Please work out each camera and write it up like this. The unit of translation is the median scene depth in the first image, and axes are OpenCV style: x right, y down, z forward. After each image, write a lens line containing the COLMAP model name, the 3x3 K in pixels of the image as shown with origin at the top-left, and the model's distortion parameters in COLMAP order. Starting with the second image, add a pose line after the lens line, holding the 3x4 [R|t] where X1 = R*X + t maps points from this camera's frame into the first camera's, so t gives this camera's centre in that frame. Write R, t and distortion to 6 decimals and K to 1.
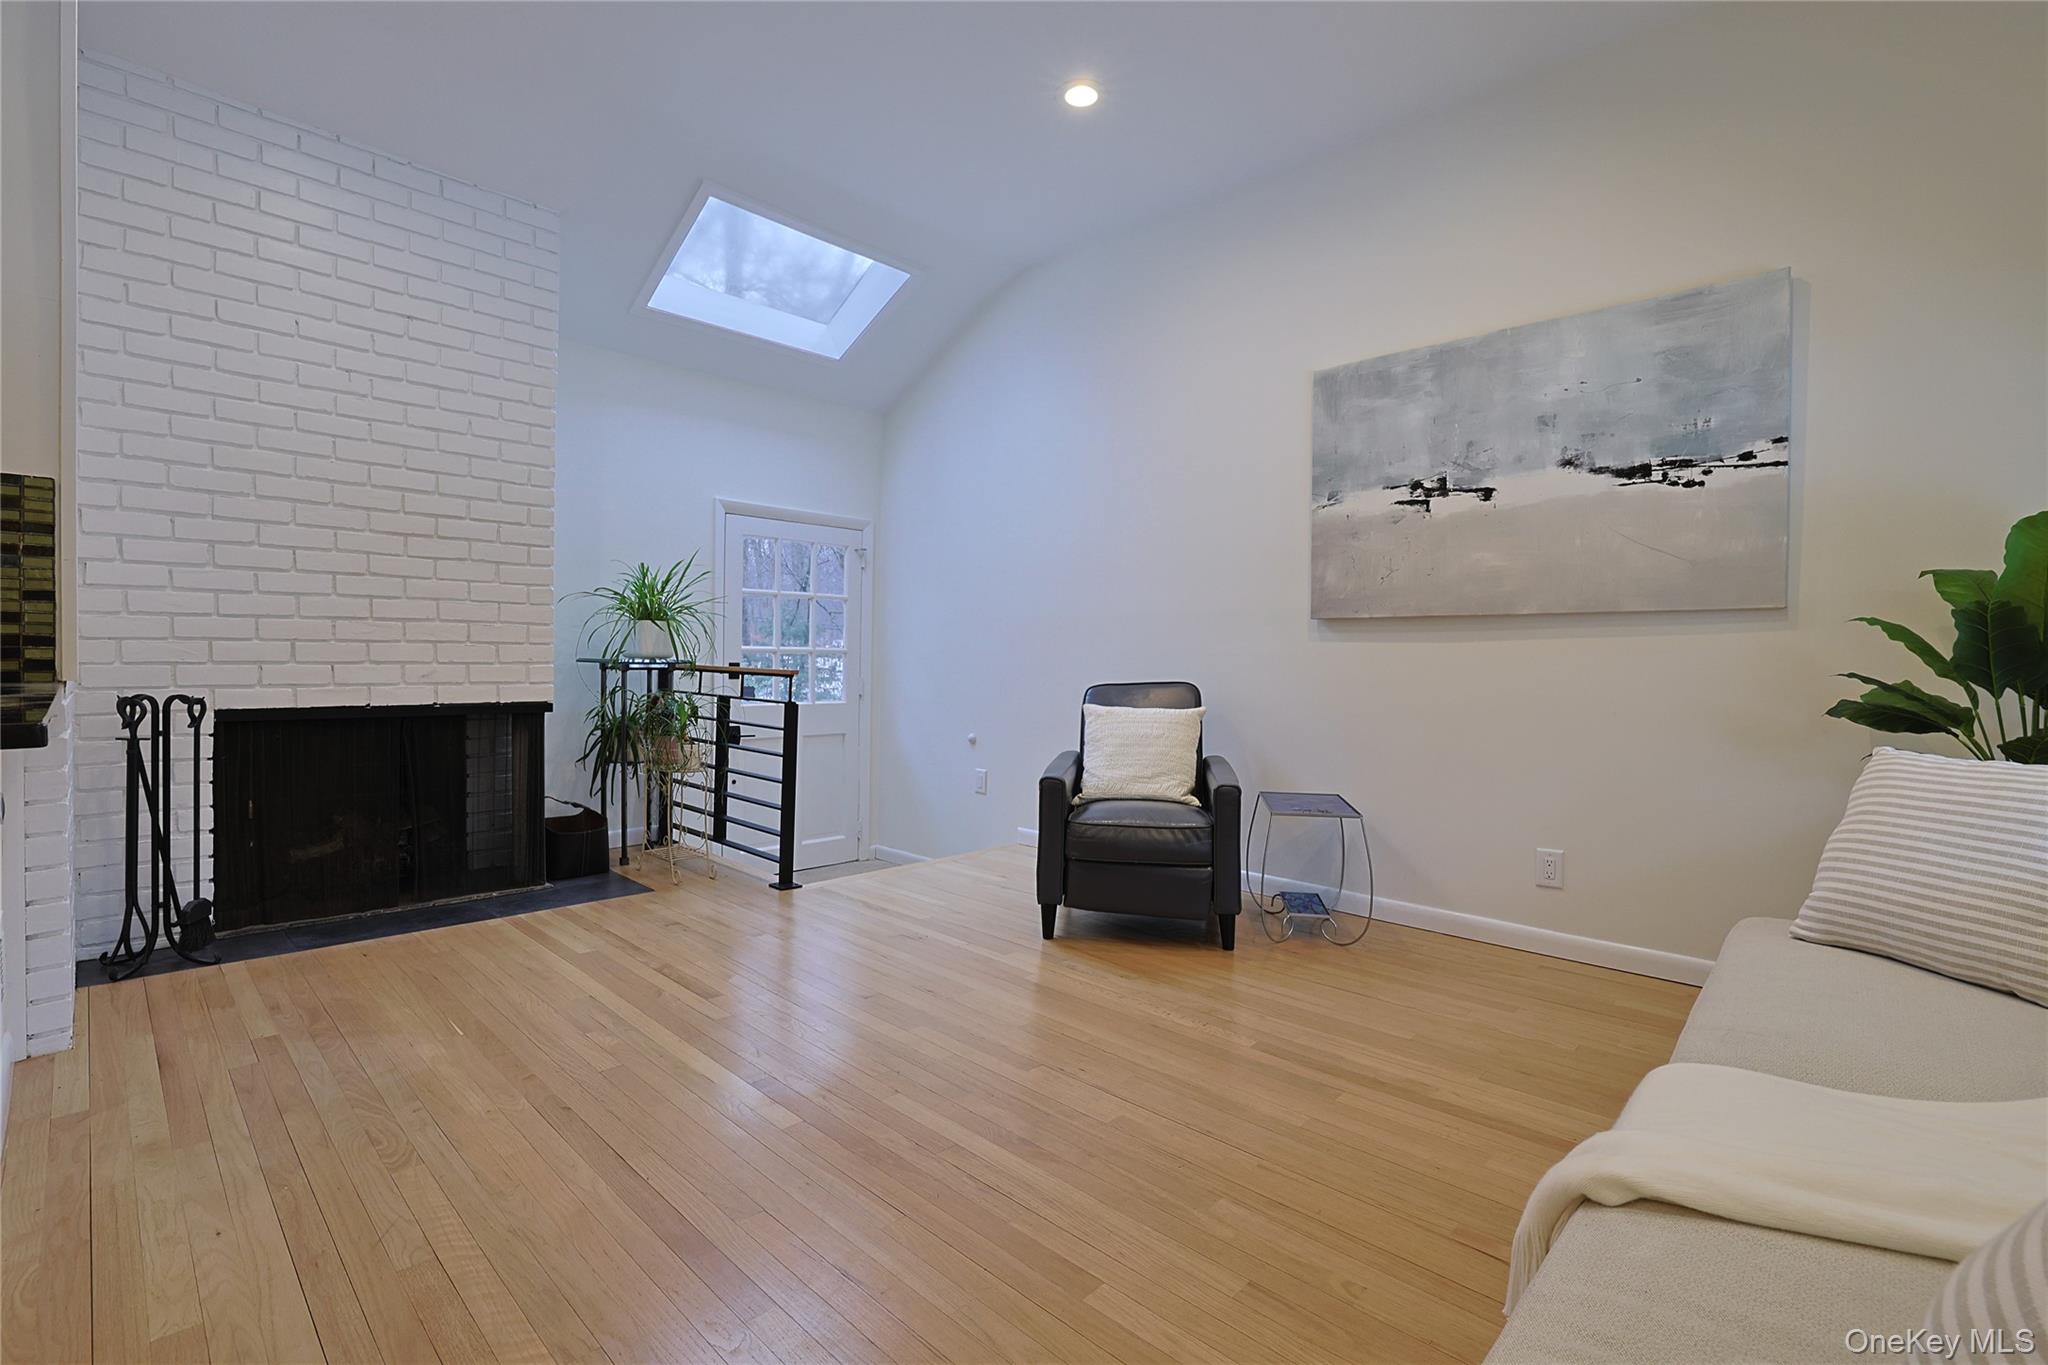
lens RADIAL K [[933.0, 0, 1014.5], [0, 933.0, 679.2], [0, 0, 1]] dist [-0.046543, 0.015104]
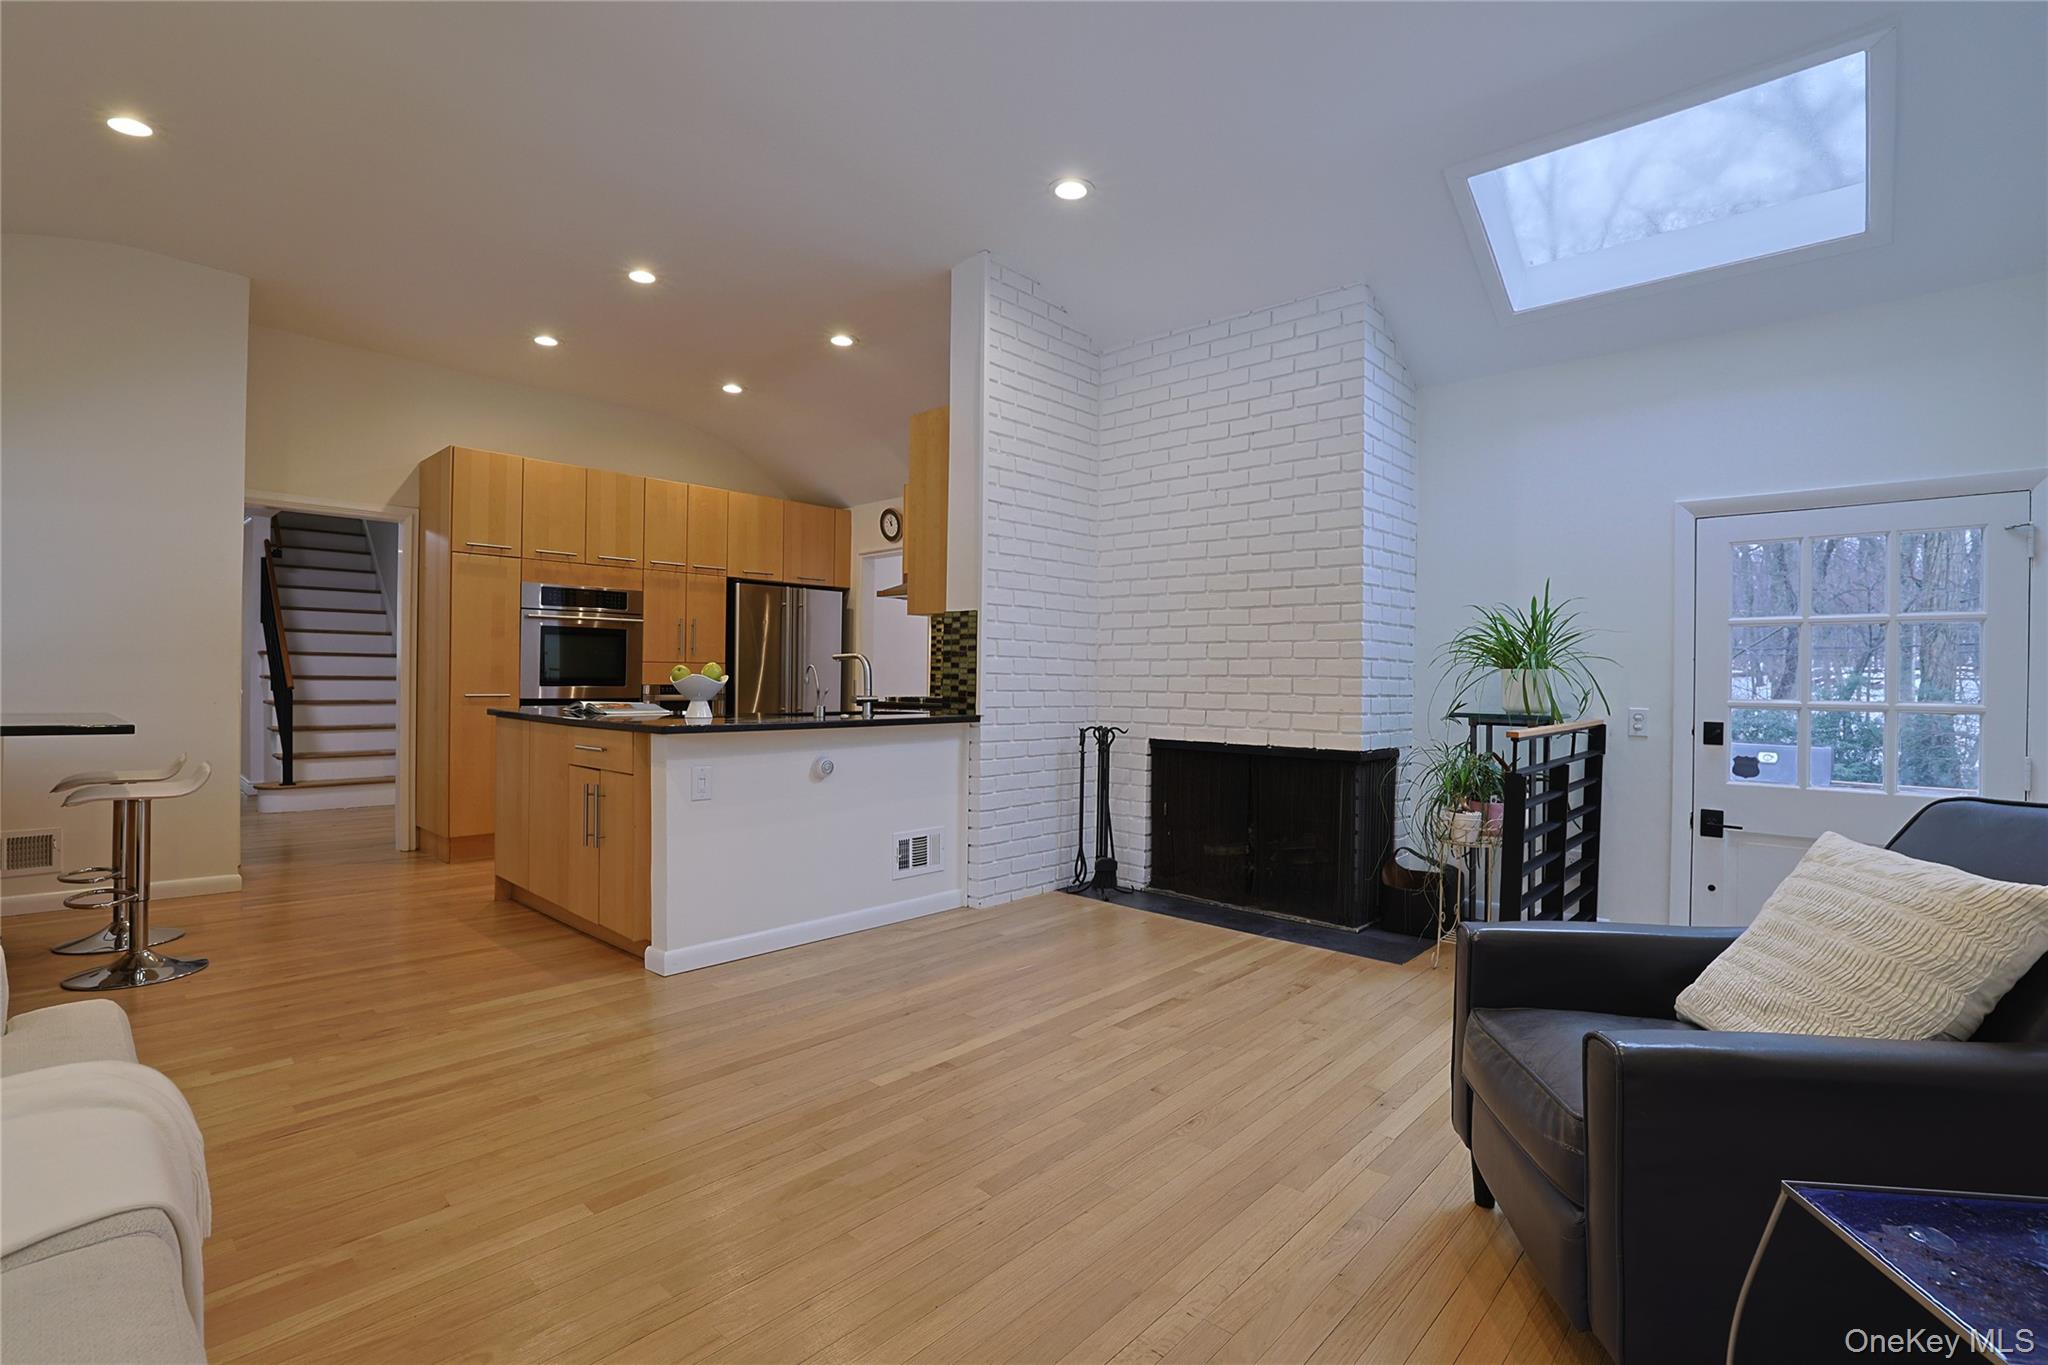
lens RADIAL K [[933.0, 0, 1016.6], [0, 933.0, 679.0], [0, 0, 1]] dist [-0.046543, 0.015104]
pose [[0.016979, -0.013056, -0.999771, 0.616016], [-0.037653, 0.999197, -0.013688, -0.033076], [0.999147, 0.037877, 0.016474, 0.692327]]
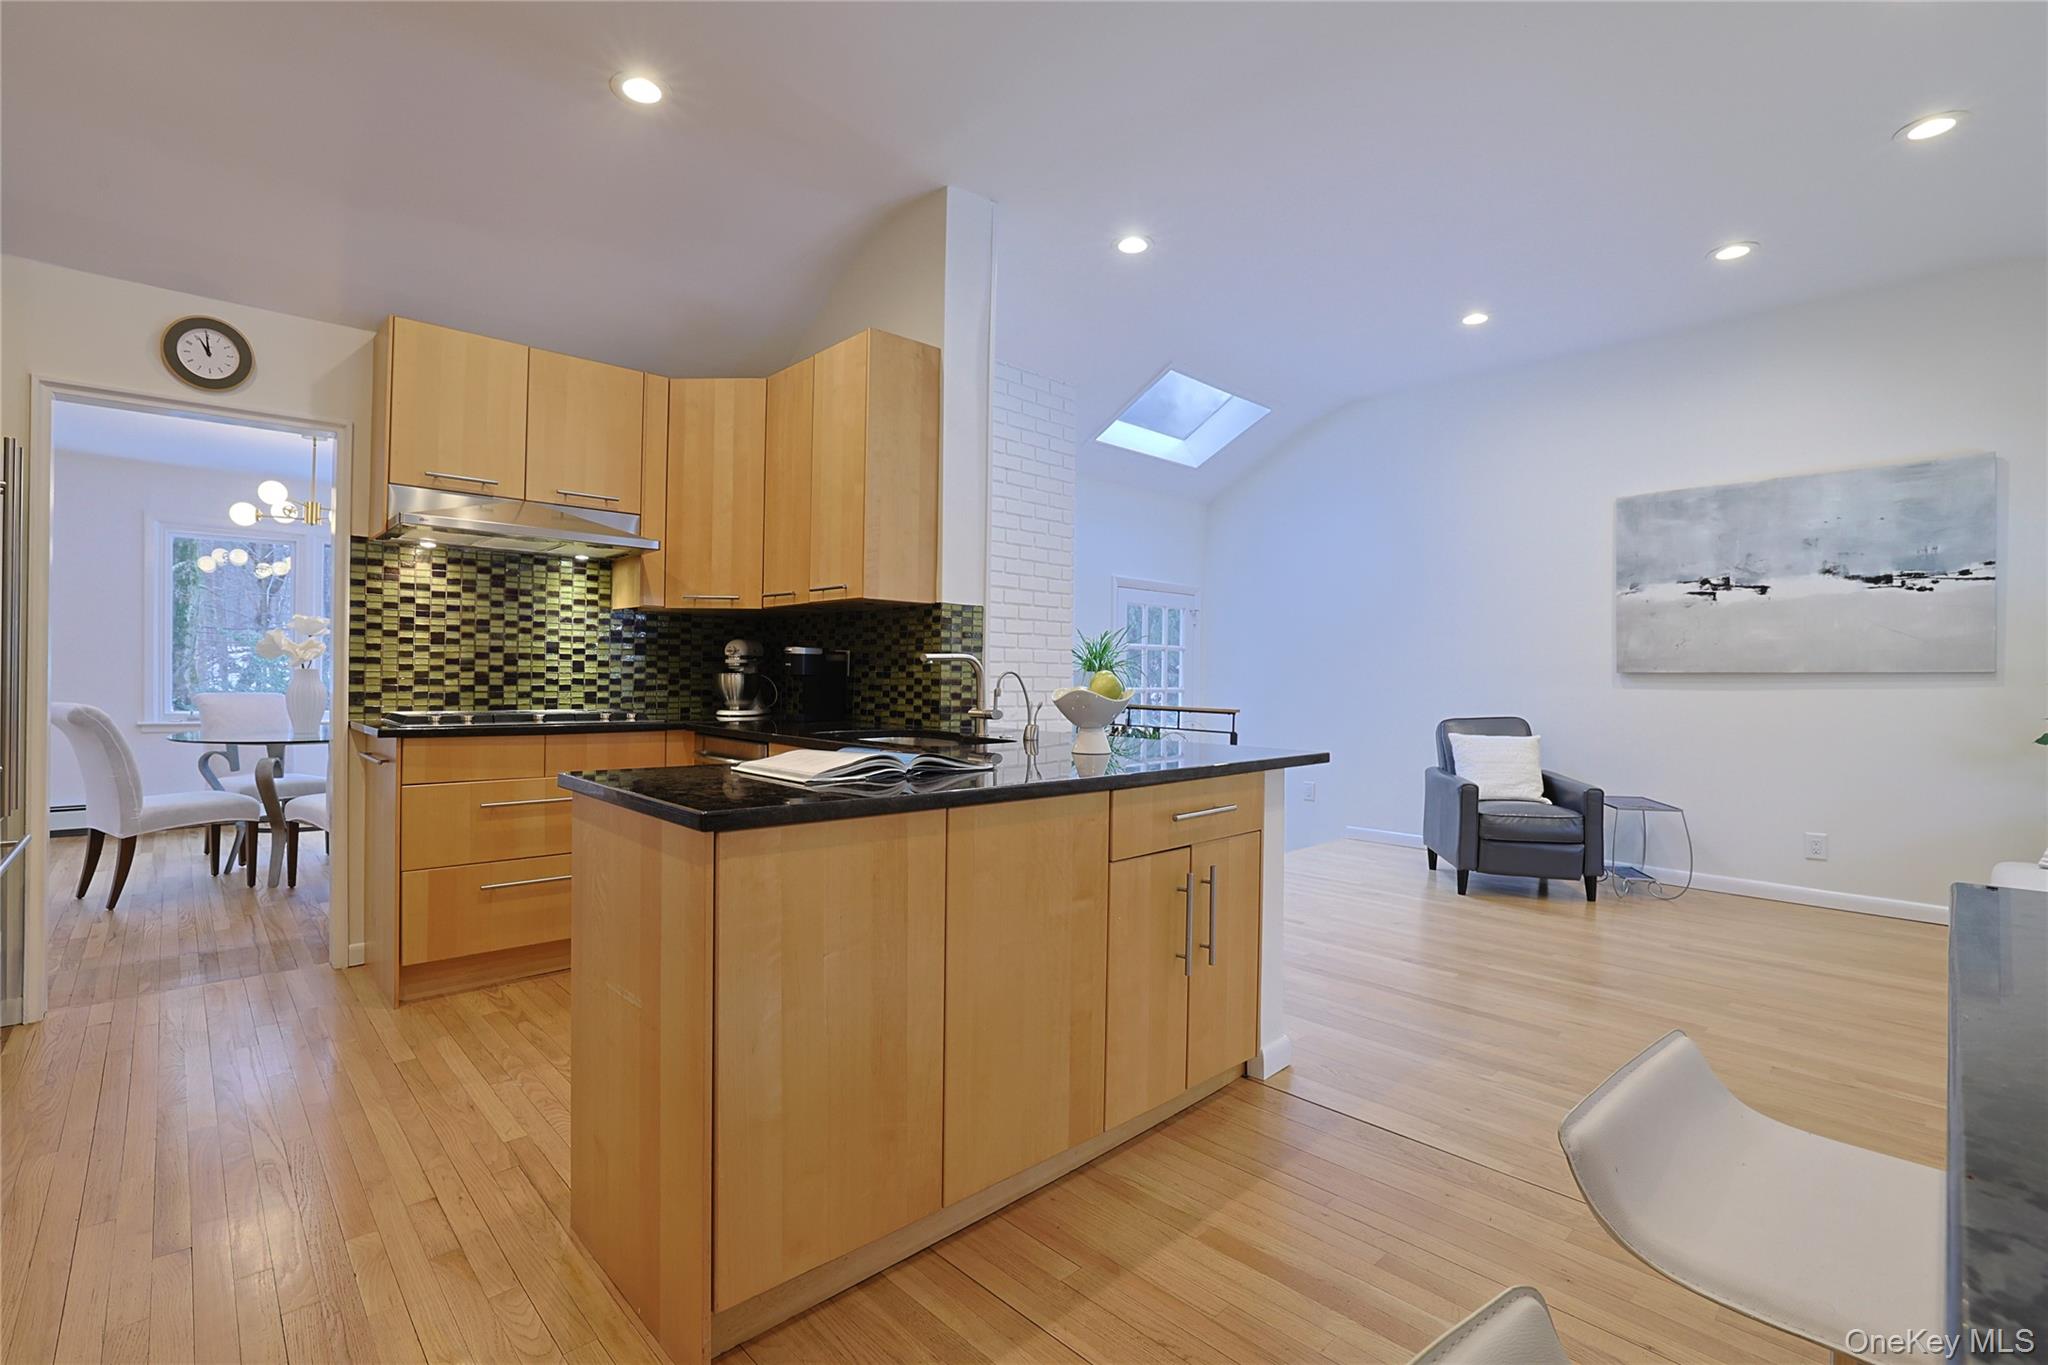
lens RADIAL K [[933.0, 0, 1007.8], [0, 933.0, 681.5], [0, 0, 1]] dist [-0.046543, 0.015104]
pose [[0.998723, -0.002839, -0.050434, -0.609153], [0.001853, 0.999807, -0.019575, -0.029988], [0.050480, 0.019456, 0.998536, -0.496211]]
